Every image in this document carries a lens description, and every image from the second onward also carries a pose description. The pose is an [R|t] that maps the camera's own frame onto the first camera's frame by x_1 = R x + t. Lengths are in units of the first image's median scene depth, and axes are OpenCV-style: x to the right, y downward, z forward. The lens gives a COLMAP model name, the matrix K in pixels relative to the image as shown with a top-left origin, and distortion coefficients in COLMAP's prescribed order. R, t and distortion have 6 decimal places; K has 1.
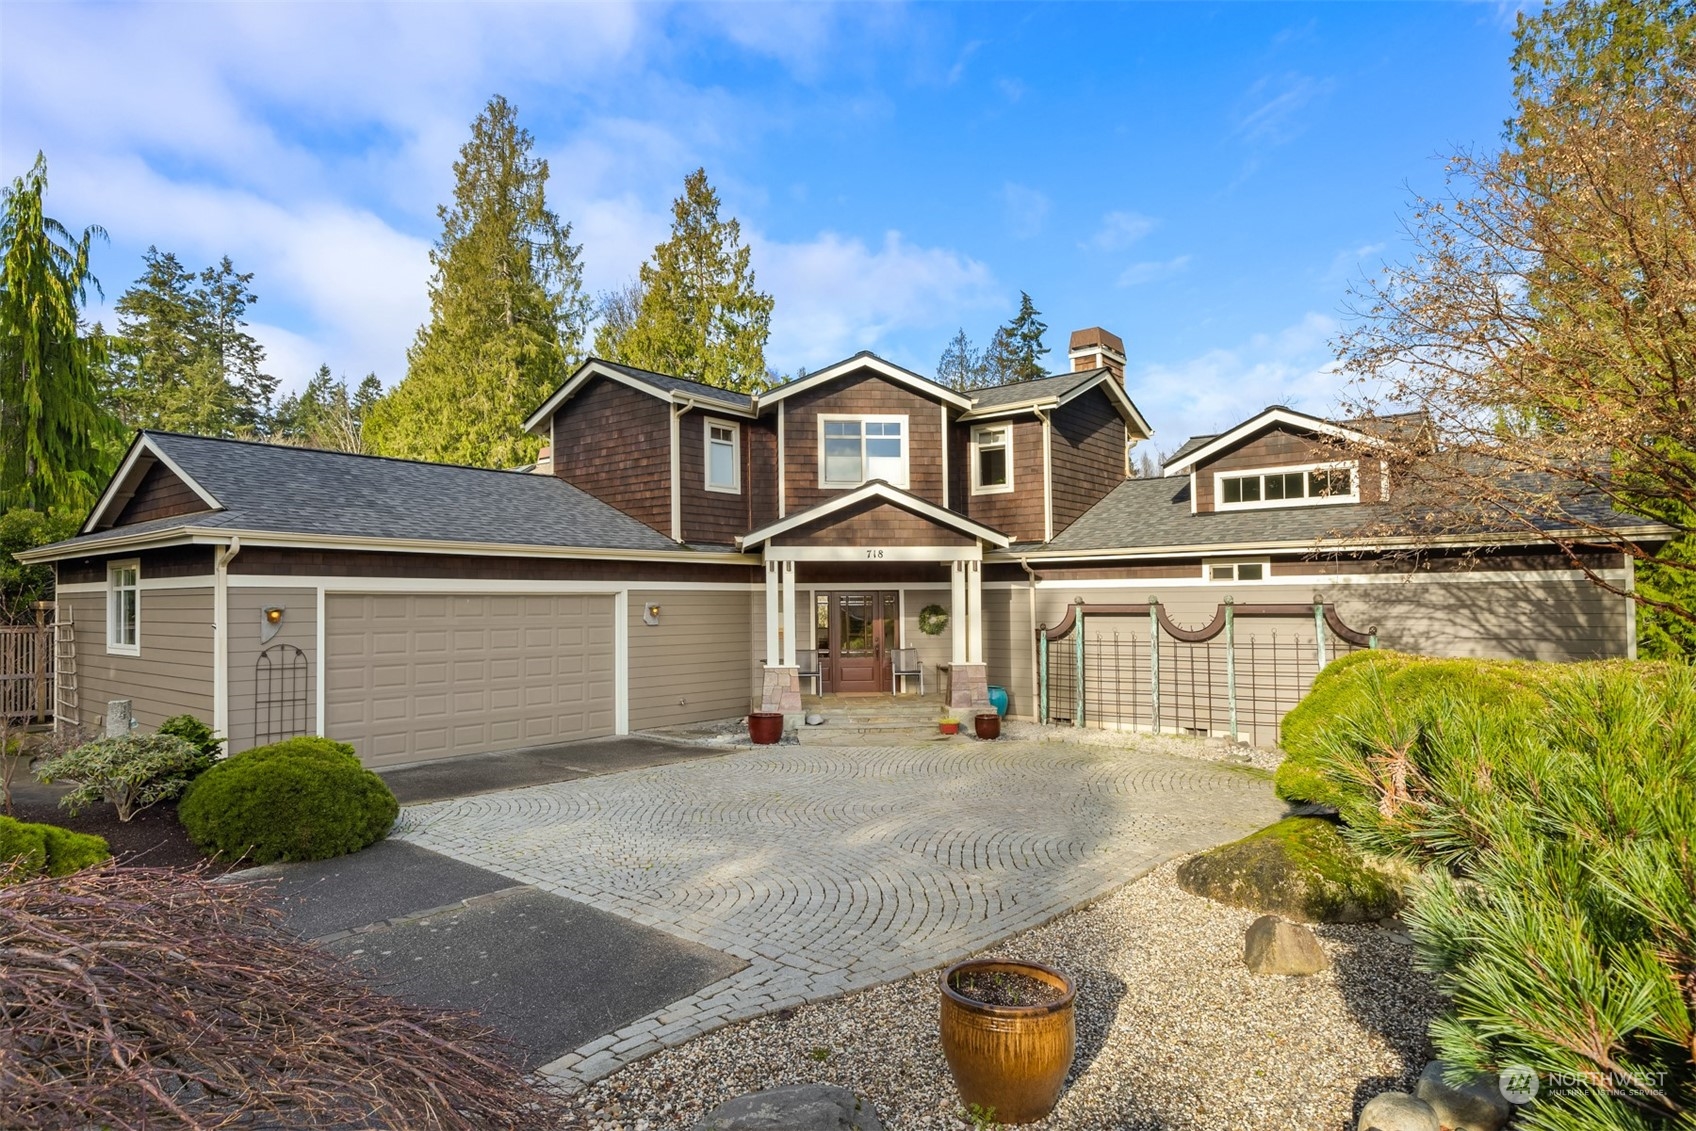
lens RADIAL K [[974.6, 0, 839.2], [0, 974.6, 597.5], [0, 0, 1]] dist [-0.008705, -0.000298]
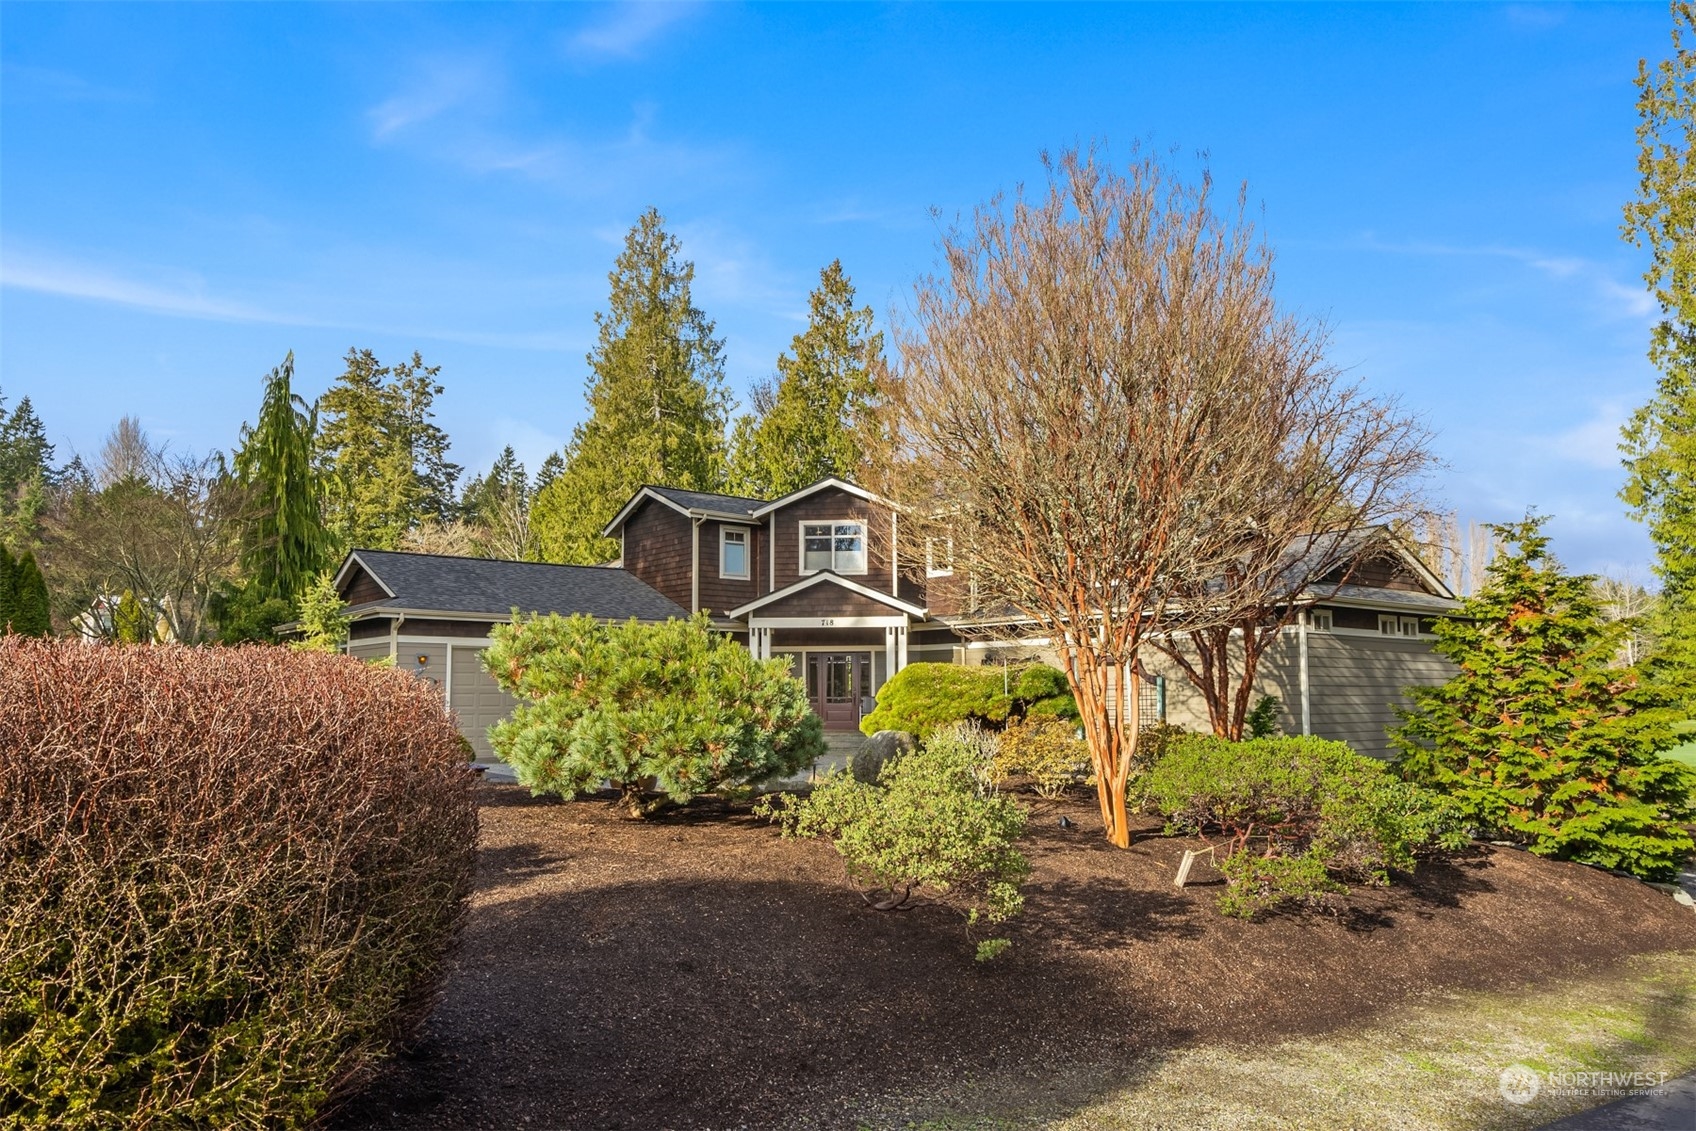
lens RADIAL K [[1129.4, 0, 851.9], [0, 1129.4, 615.4], [0, 0, 1]] dist [0.000946, 0.000978]
pose [[0.981663, -0.011466, -0.190280, 0.342811], [-0.000840, 0.997919, -0.064467, 0.044116], [0.190623, 0.063445, 0.979611, -0.512291]]
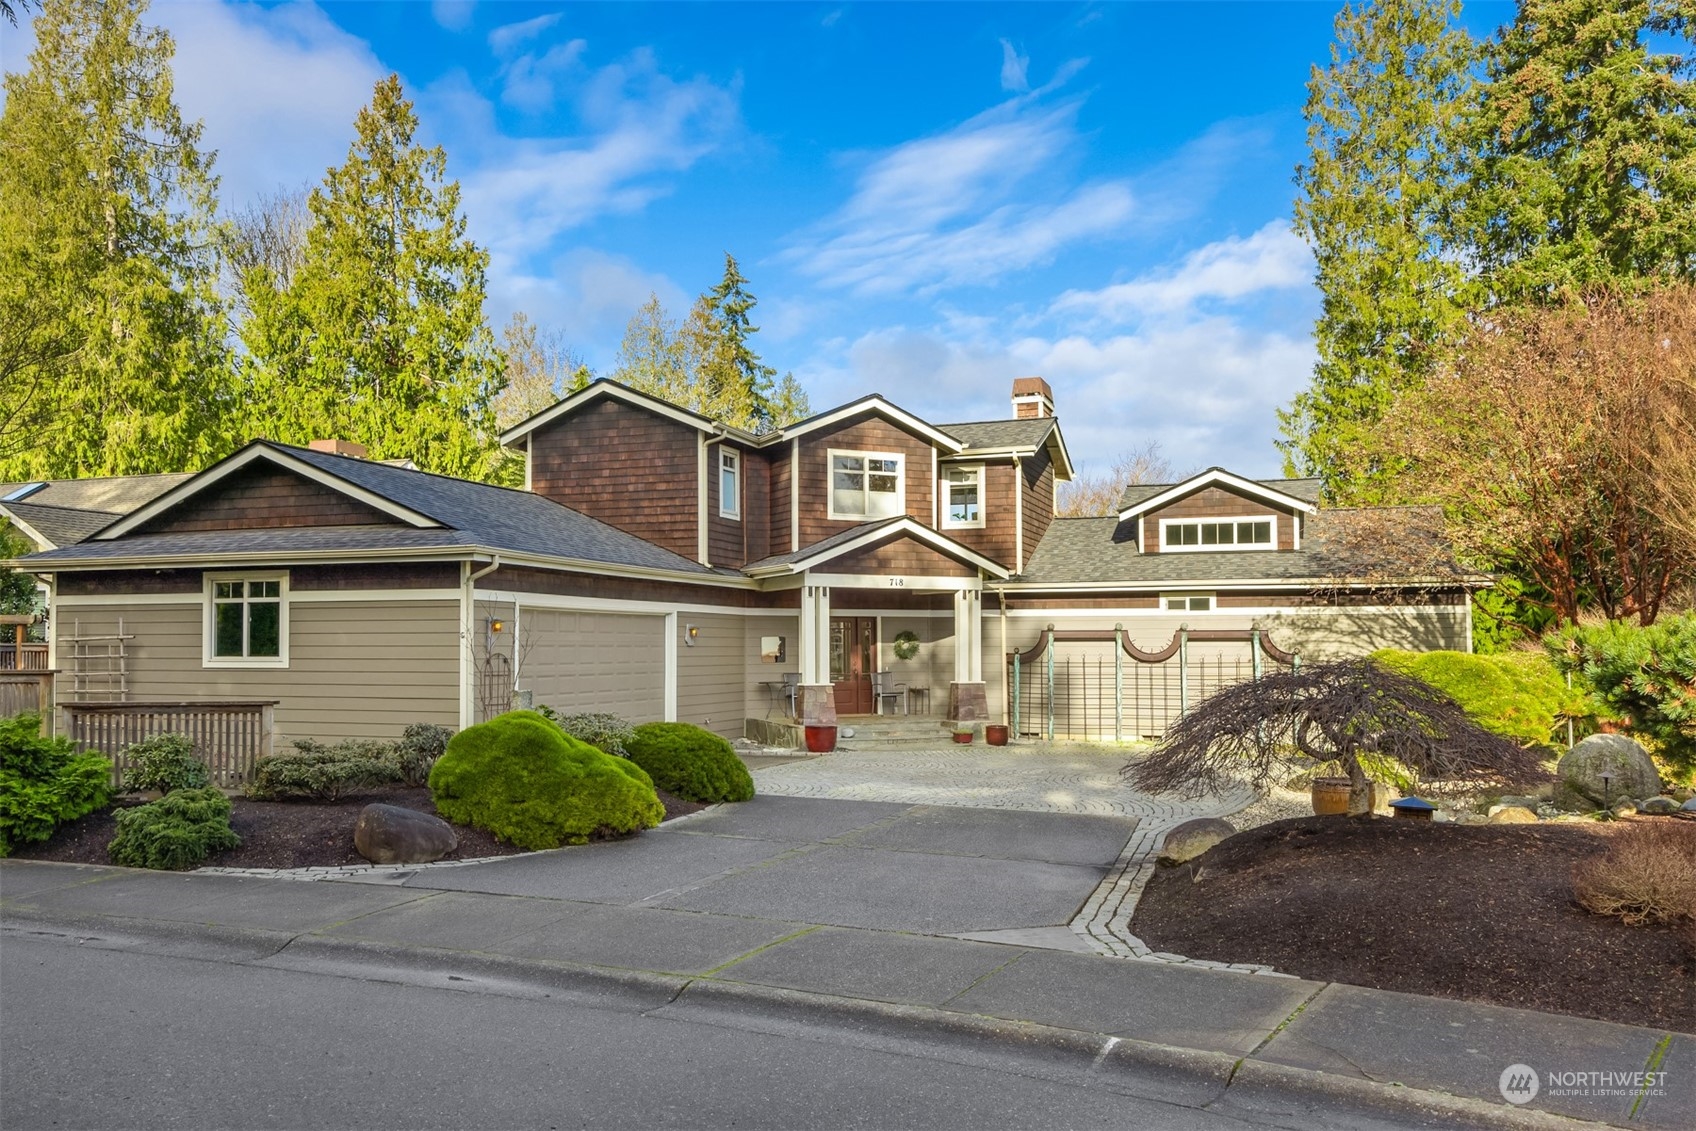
lens RADIAL K [[1303.7, 0, 850.1], [0, 1303.7, 639.6], [0, 0, 1]] dist [0.006453, -0.002321]
pose [[0.947301, 0.008727, 0.320226, -0.443080], [-0.008696, 0.999961, -0.001526, 0.020826], [-0.320227, -0.001339, 0.947340, -0.346087]]
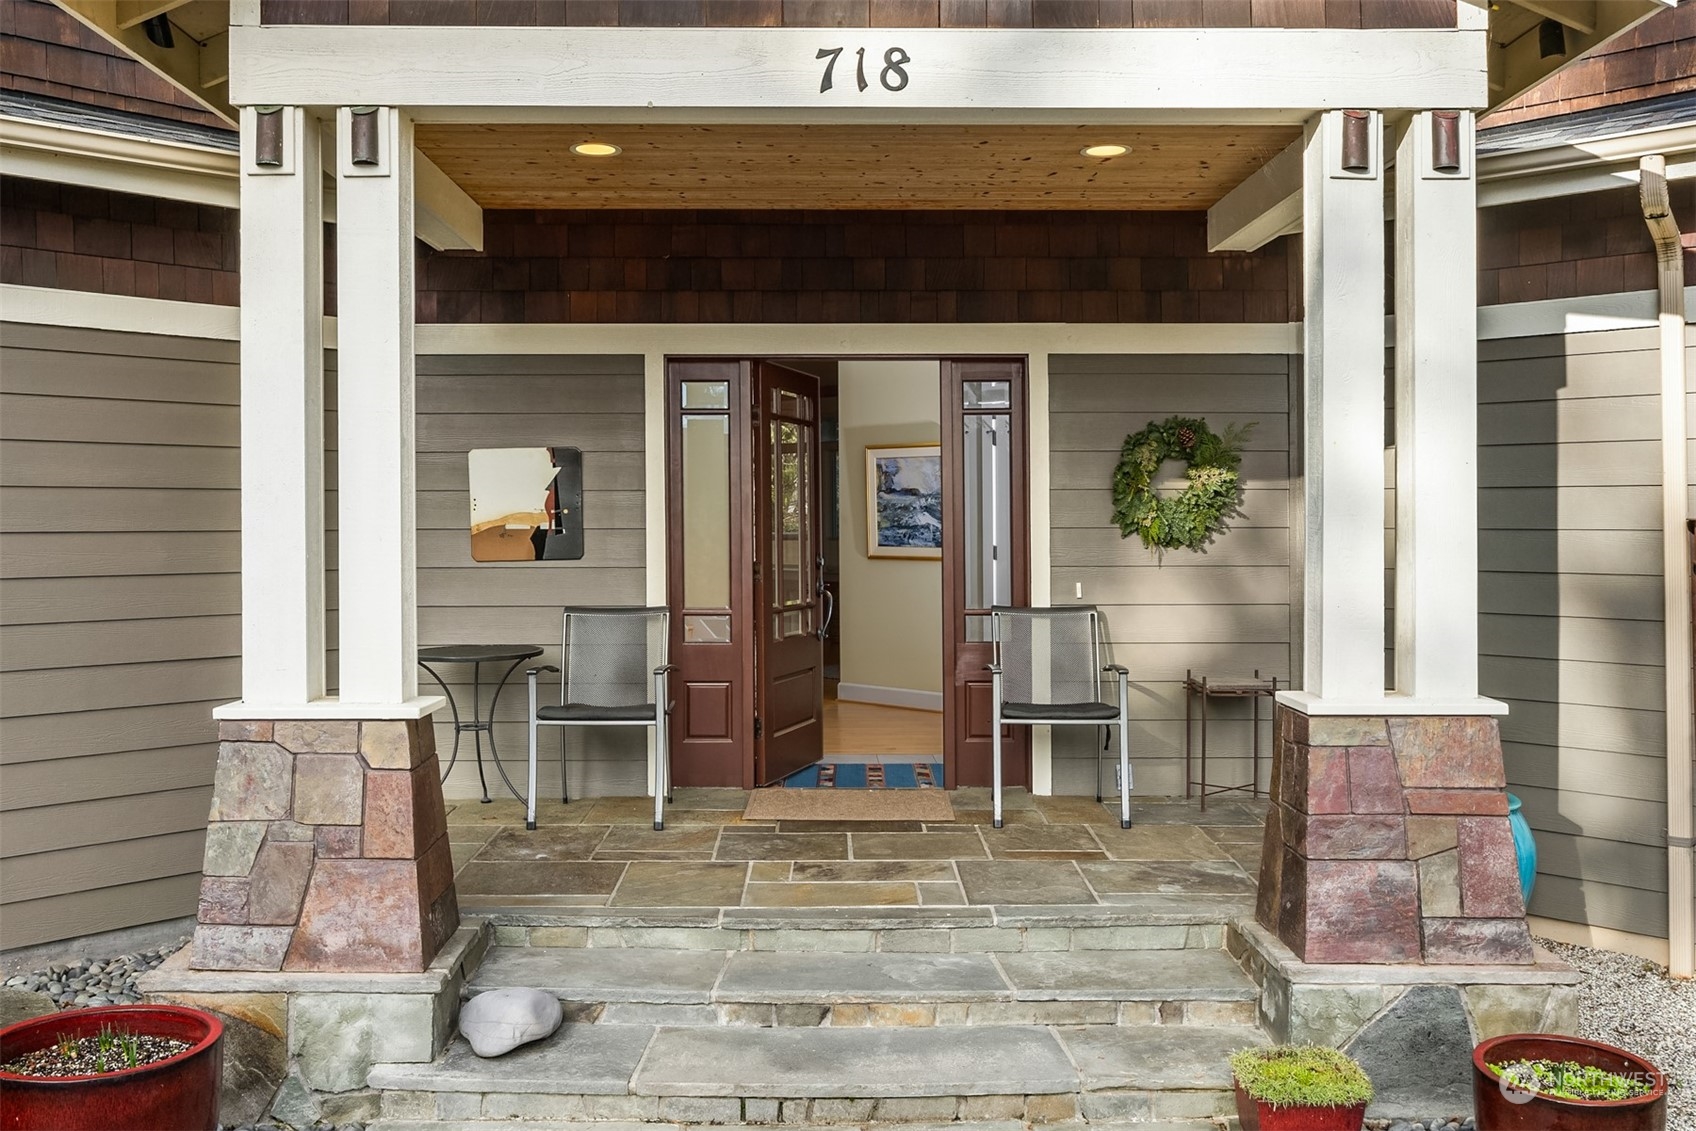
lens RADIAL K [[1561.3, 0, 844.7], [0, 1561.3, 524.7], [0, 0, 1]] dist [0.007554, 0.006140]
pose [[0.996376, 0.006178, -0.084837, 0.052831], [-0.004989, 0.999886, 0.014217, 0.029844], [0.084915, -0.013742, 0.996293, 0.660791]]
